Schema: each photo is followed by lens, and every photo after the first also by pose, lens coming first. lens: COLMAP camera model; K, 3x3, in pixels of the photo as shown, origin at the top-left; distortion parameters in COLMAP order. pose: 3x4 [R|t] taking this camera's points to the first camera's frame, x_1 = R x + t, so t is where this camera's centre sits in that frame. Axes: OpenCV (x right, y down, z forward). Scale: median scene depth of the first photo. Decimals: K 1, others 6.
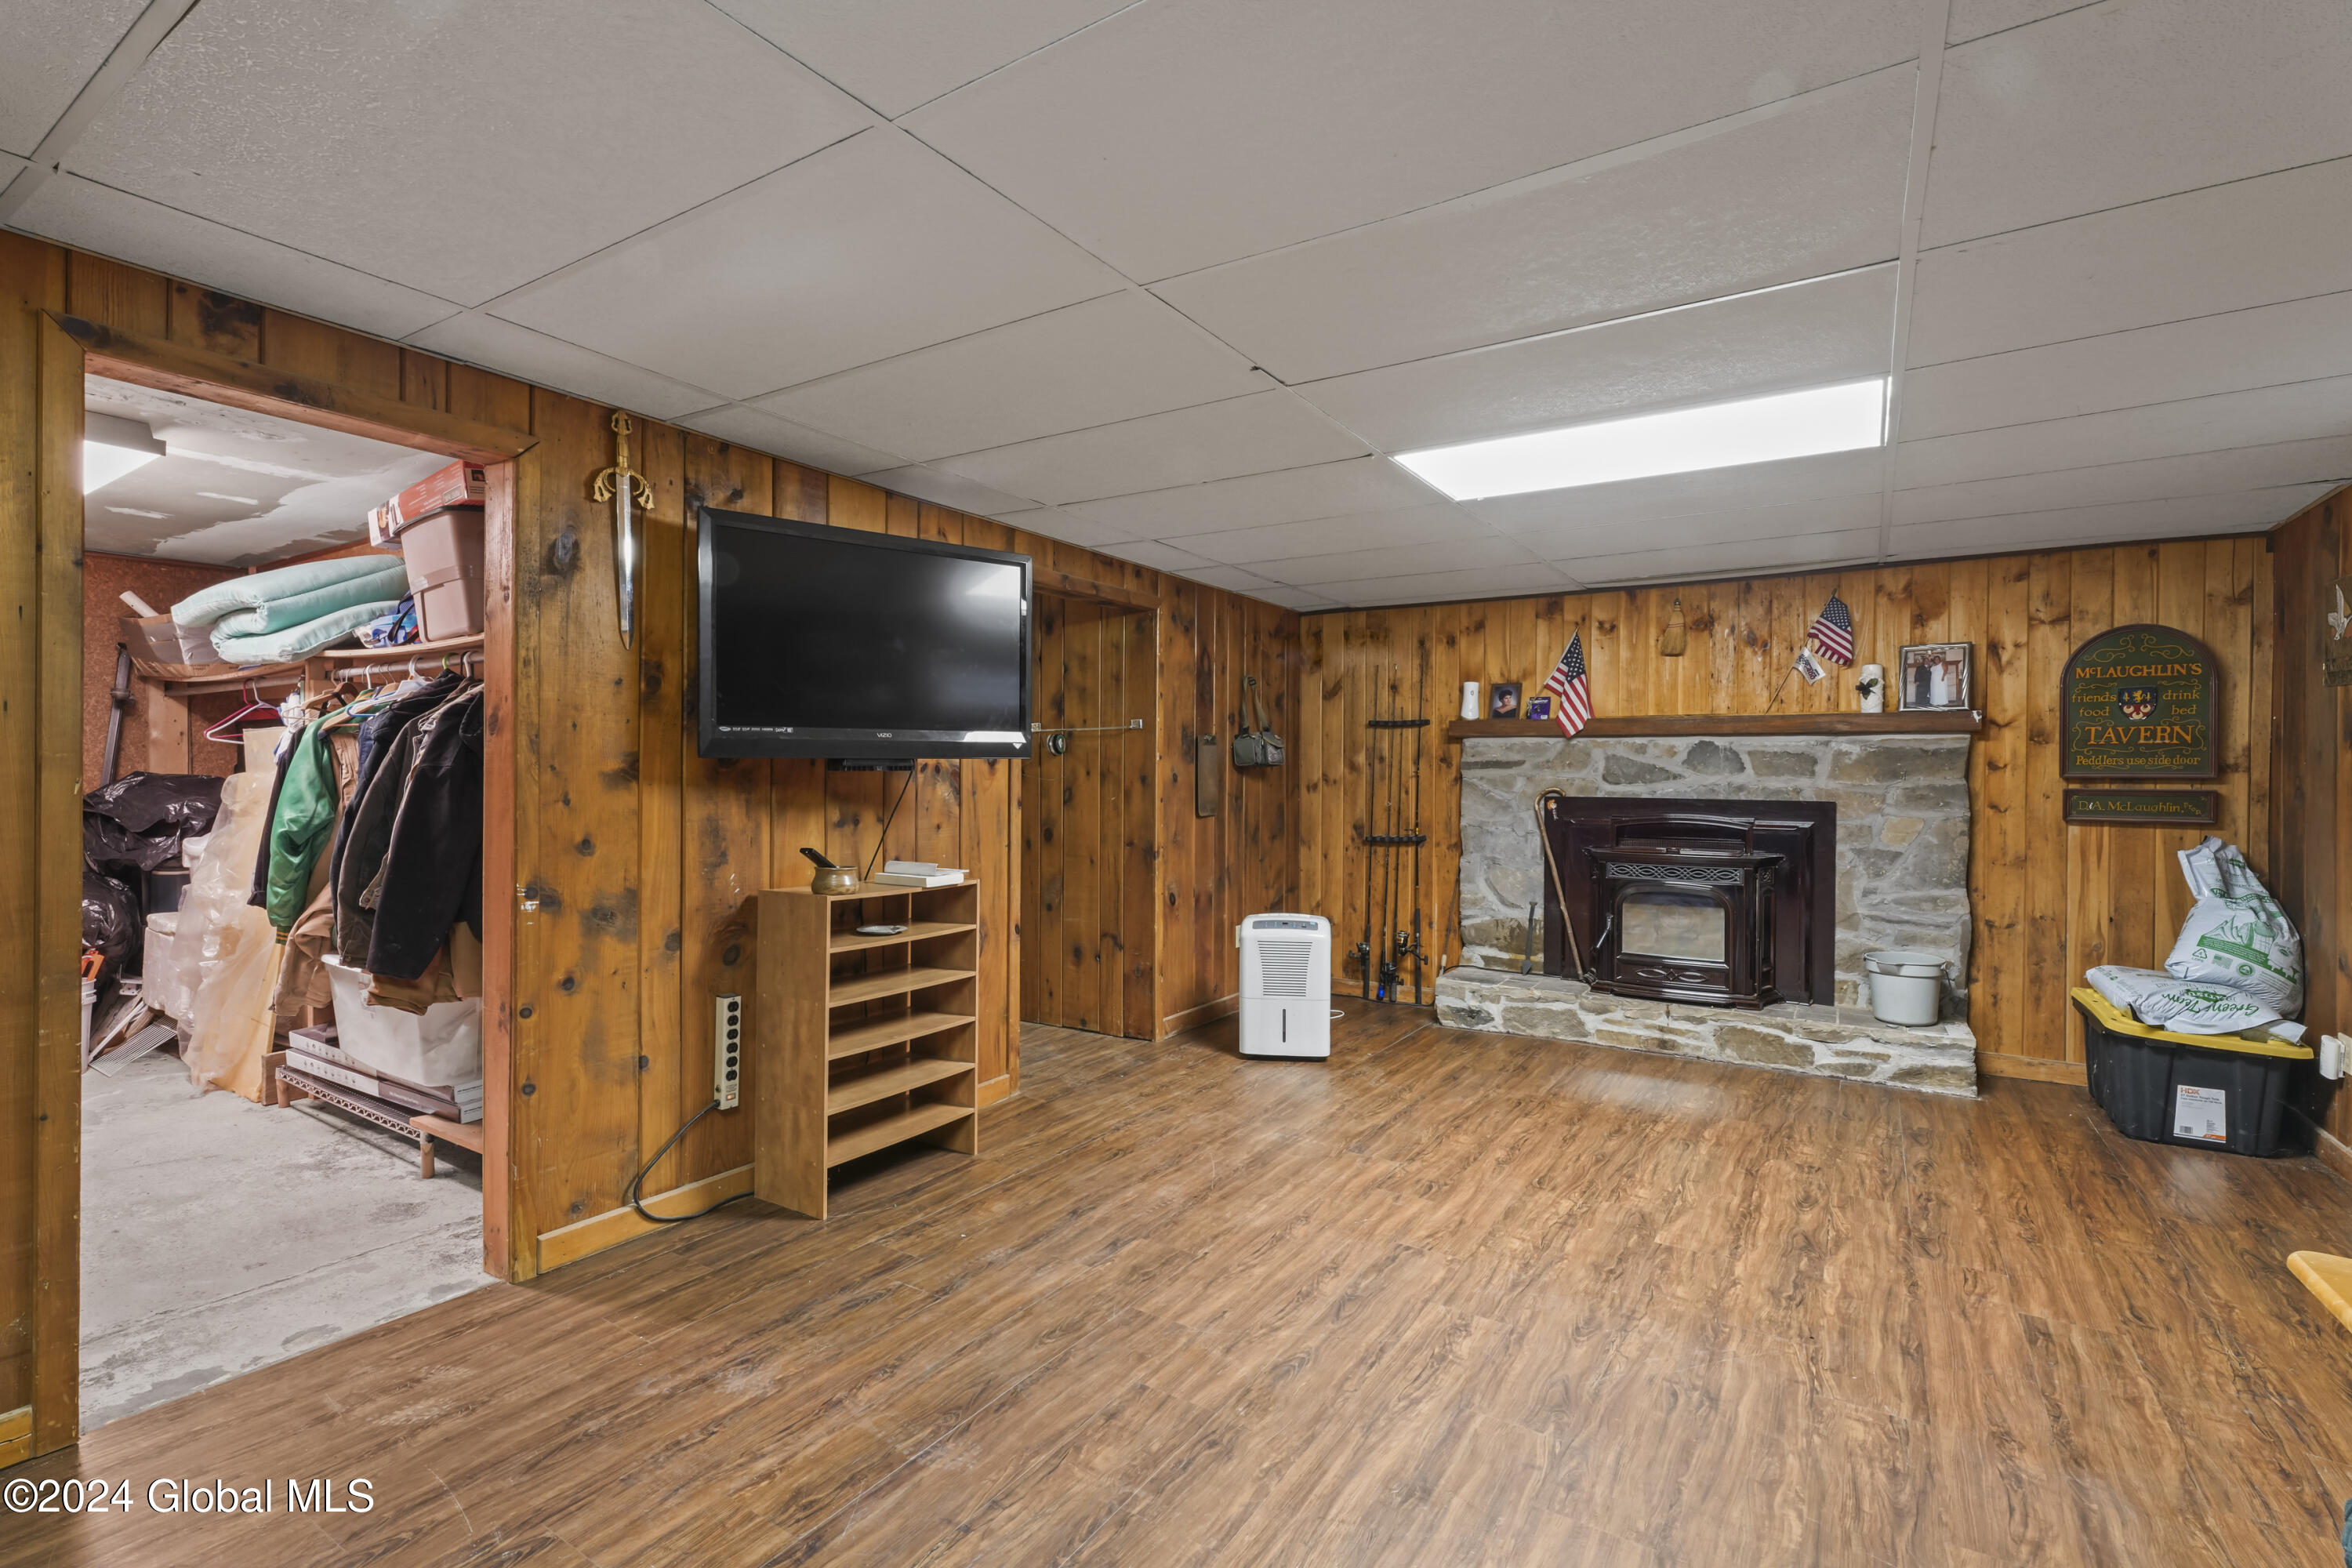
lens RADIAL K [[1064.6, 0, 1158.3], [0, 1064.6, 775.0], [0, 0, 1]] dist [0.000695, -0.000136]
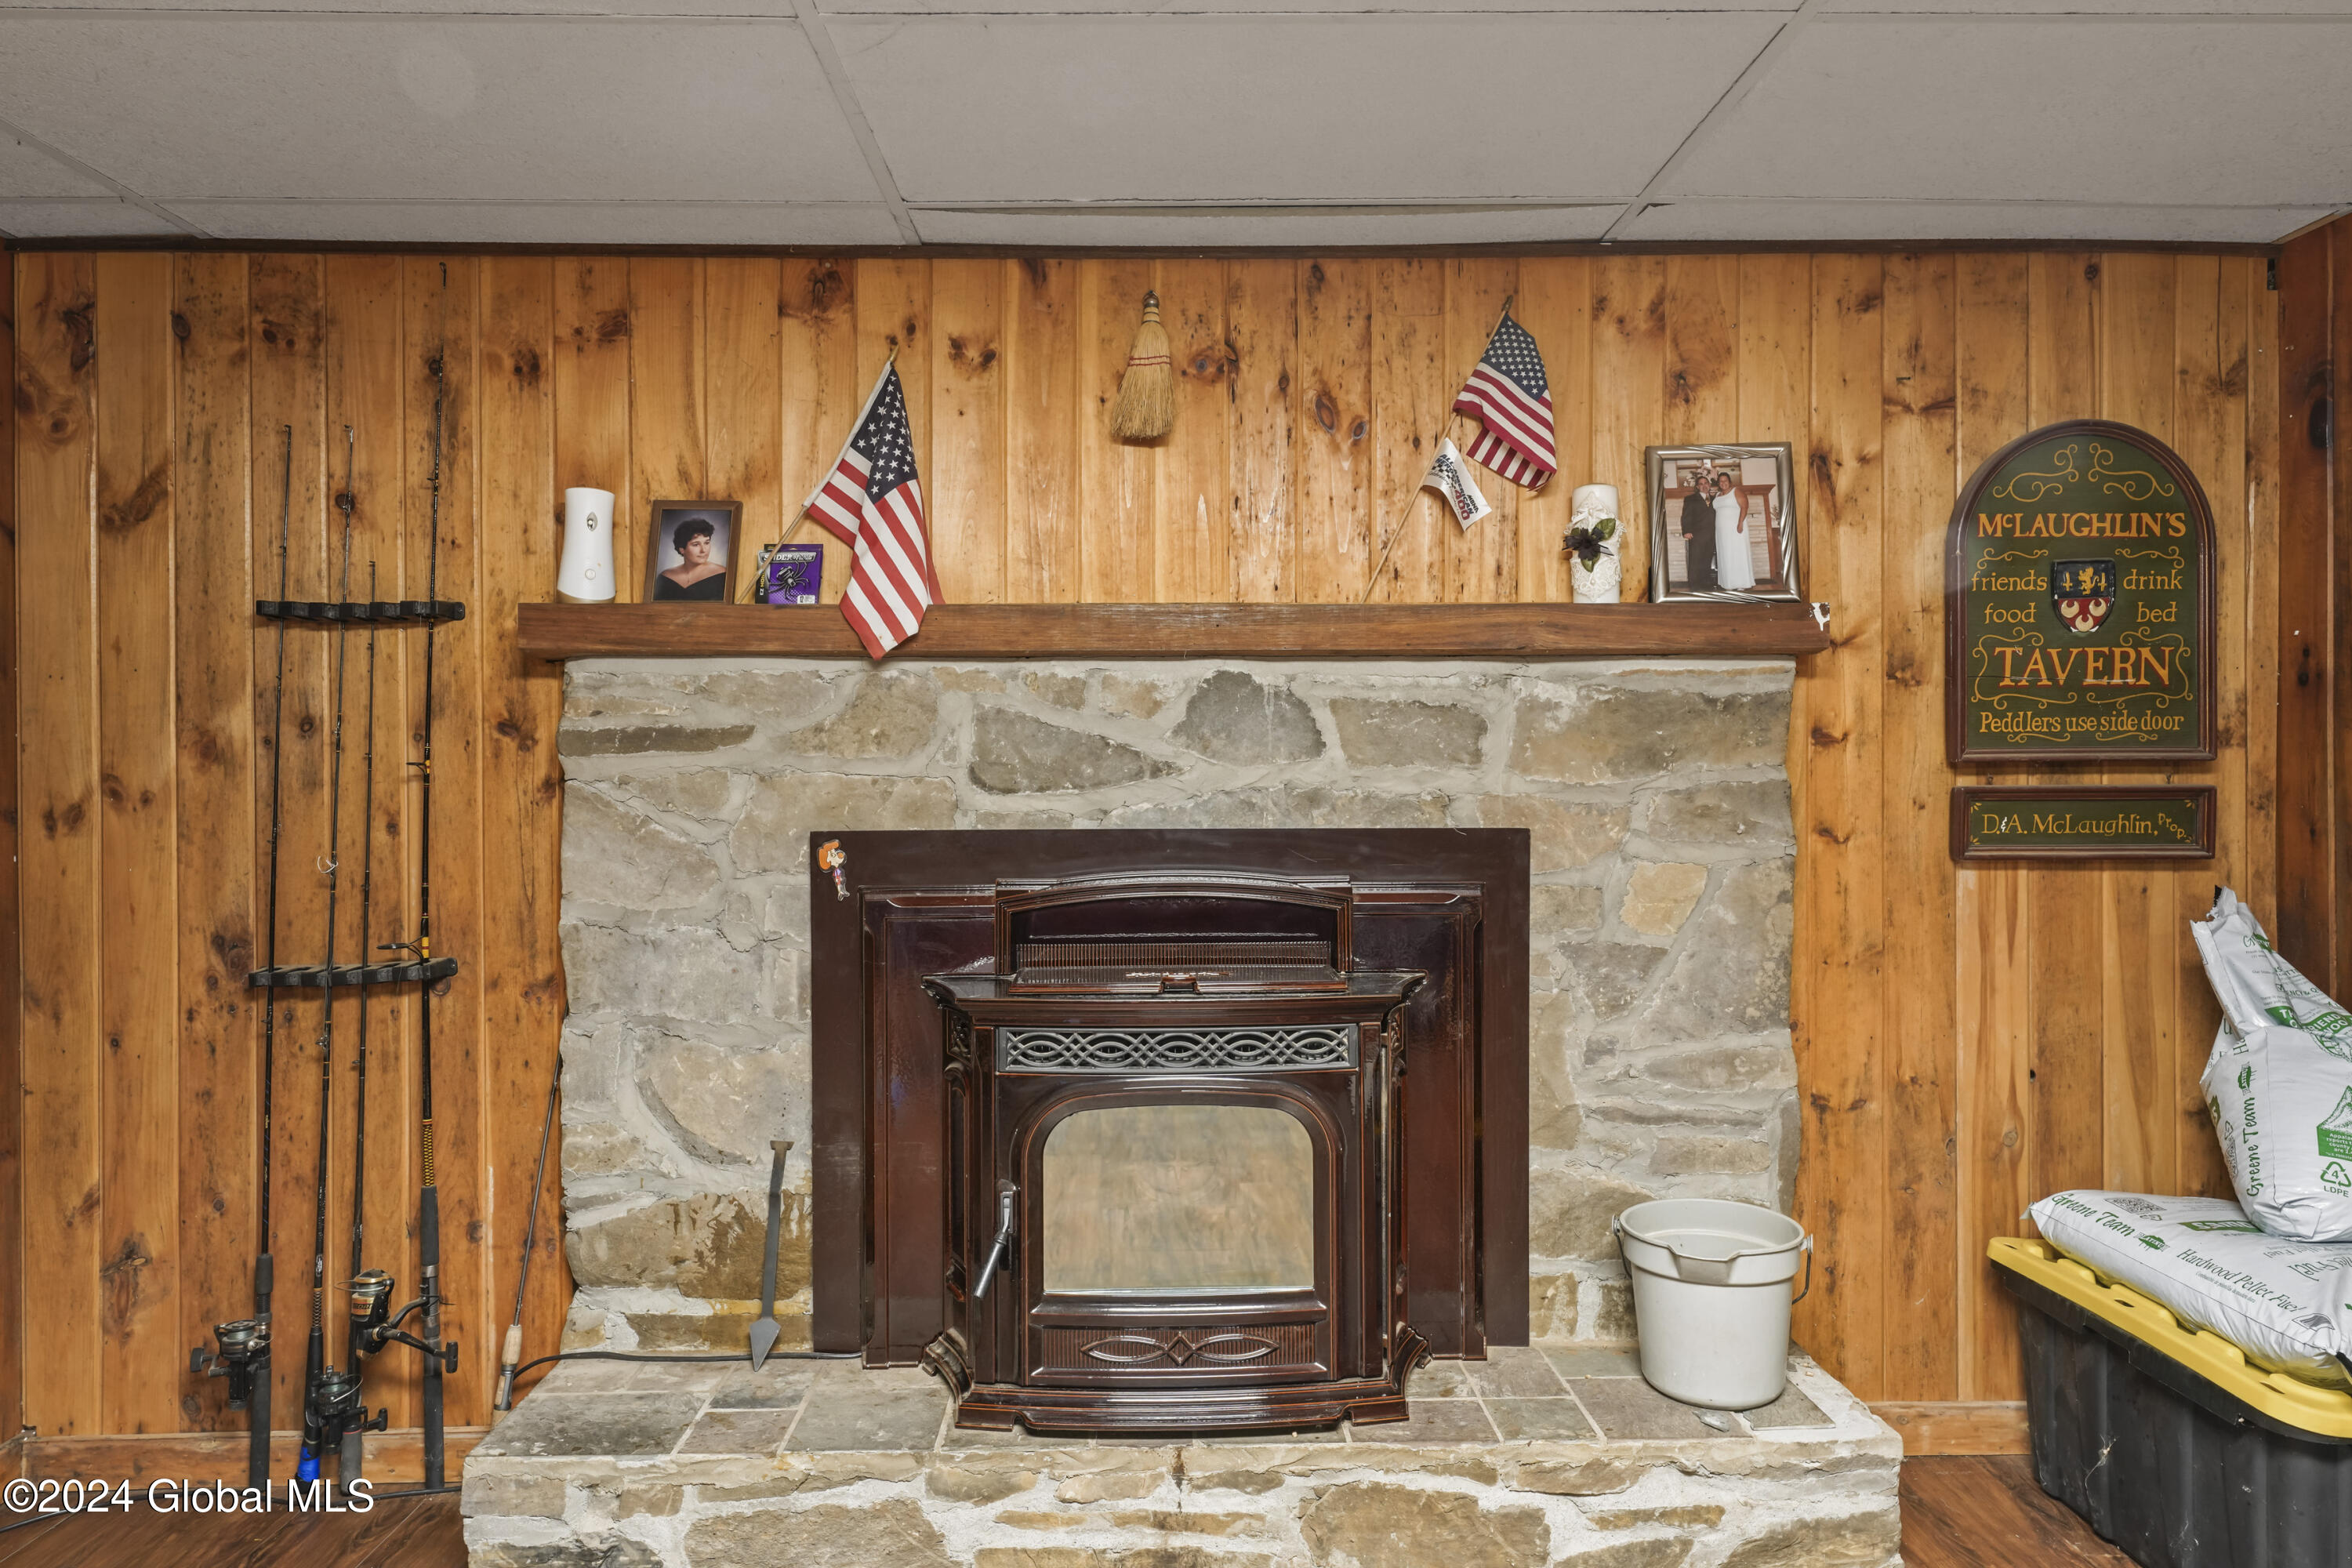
lens RADIAL K [[1495.3, 0, 1193.9], [0, 1495.3, 770.0], [0, 0, 1]] dist [0.001837, 0.001576]
pose [[0.815841, -0.009861, 0.578192, 0.230340], [0.011512, 0.999933, 0.000810, 0.001775], [-0.578162, 0.005996, 0.815900, 0.665346]]
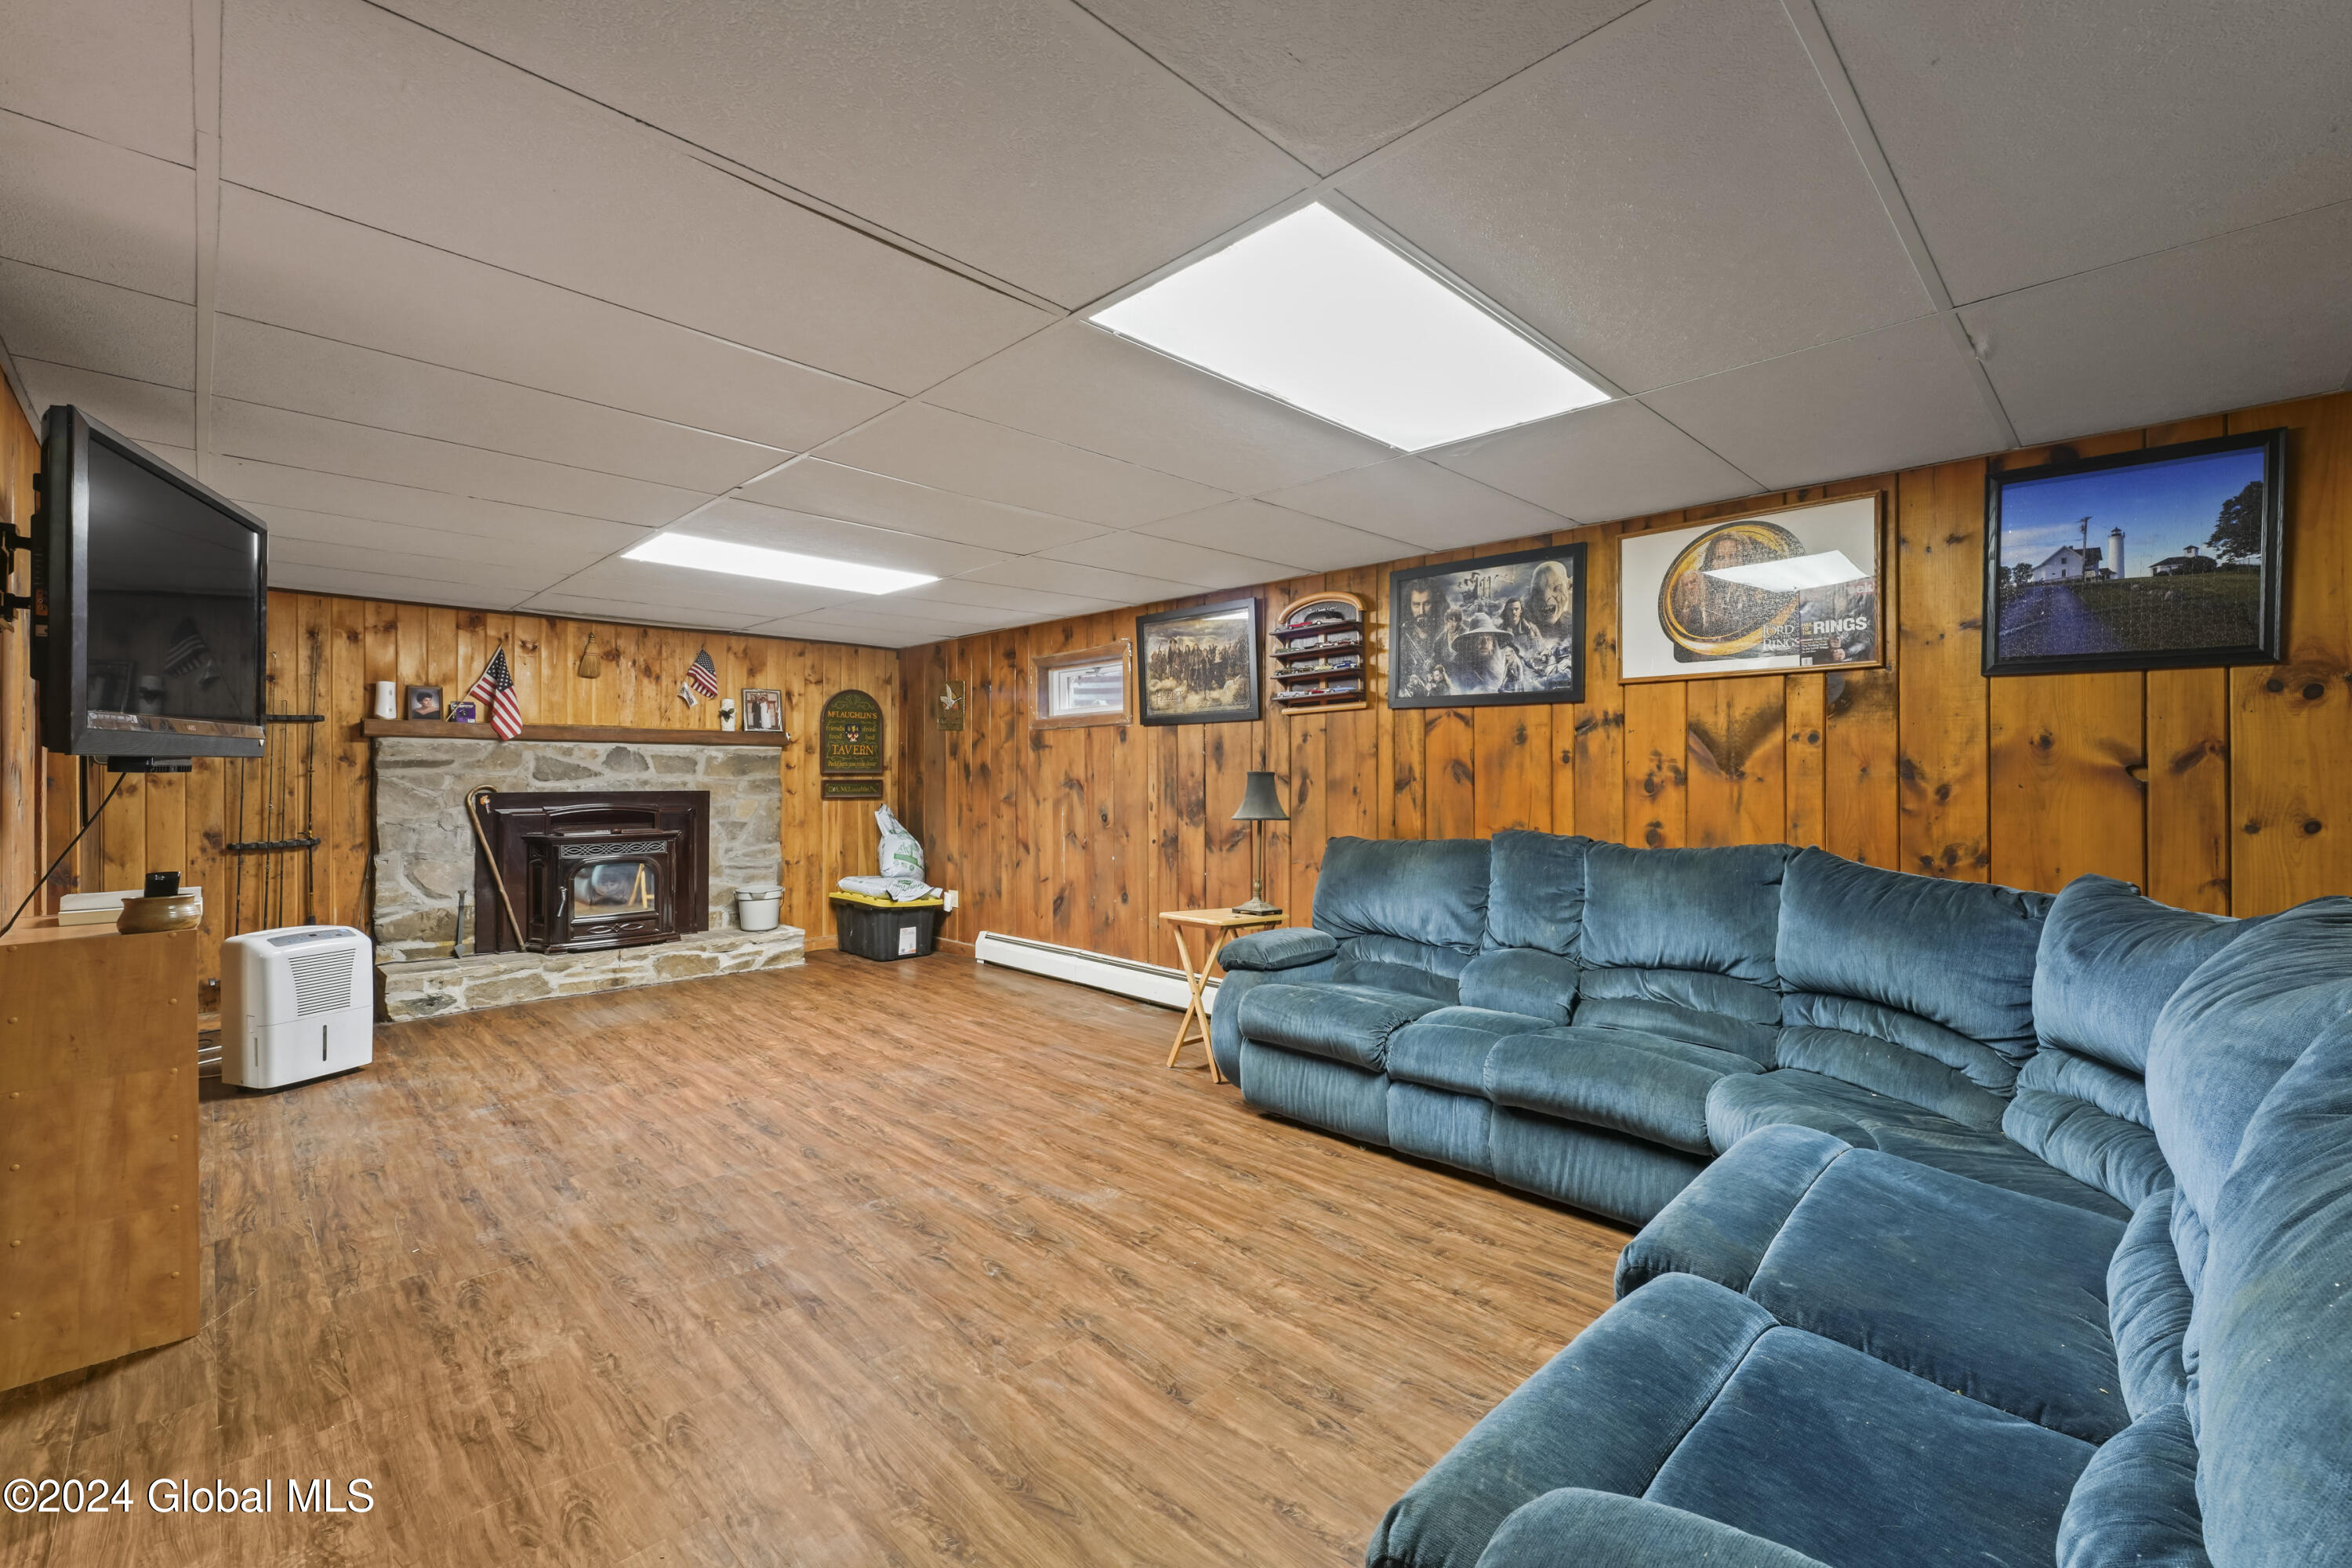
lens RADIAL K [[1016.8, 0, 1185.6], [0, 1016.8, 775.3], [0, 0, 1]] dist [-0.001832, 0.000933]
pose [[0.200556, -0.006858, 0.979658, -0.644371], [0.003165, 0.999975, 0.006352, -0.003039], [-0.979677, 0.001827, 0.200573, 0.085437]]
